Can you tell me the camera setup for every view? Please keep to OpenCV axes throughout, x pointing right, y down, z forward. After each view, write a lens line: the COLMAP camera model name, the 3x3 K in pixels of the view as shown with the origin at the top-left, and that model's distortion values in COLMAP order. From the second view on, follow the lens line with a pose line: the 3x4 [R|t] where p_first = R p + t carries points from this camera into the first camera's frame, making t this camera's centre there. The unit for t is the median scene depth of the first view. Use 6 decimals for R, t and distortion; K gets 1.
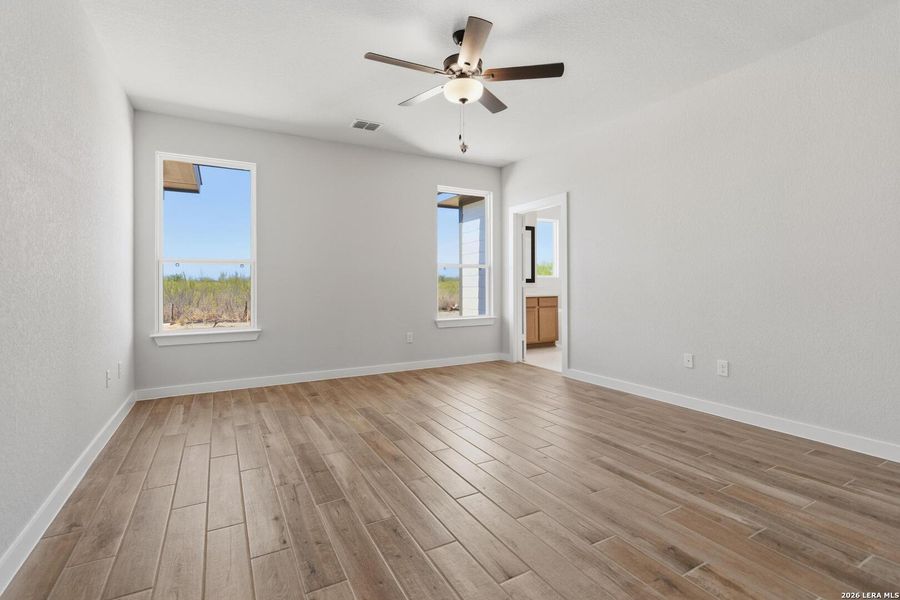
lens RADIAL K [[417.7, 0, 455.6], [0, 417.7, 294.7], [0, 0, 1]] dist [0.002911, 0.000622]
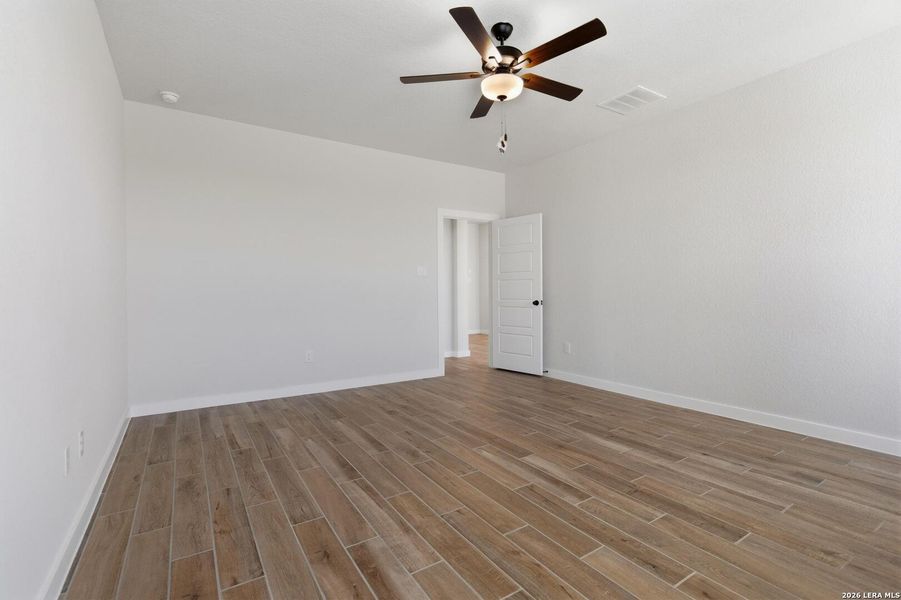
lens RADIAL K [[418.2, 0, 456.1], [0, 418.2, 294.7], [0, 0, 1]] dist [0.002911, 0.000622]
pose [[-0.997770, 0.014876, -0.065062, 0.204974], [0.012639, 0.999319, 0.034665, -0.054766], [0.065533, 0.033765, -0.997279, 2.084418]]
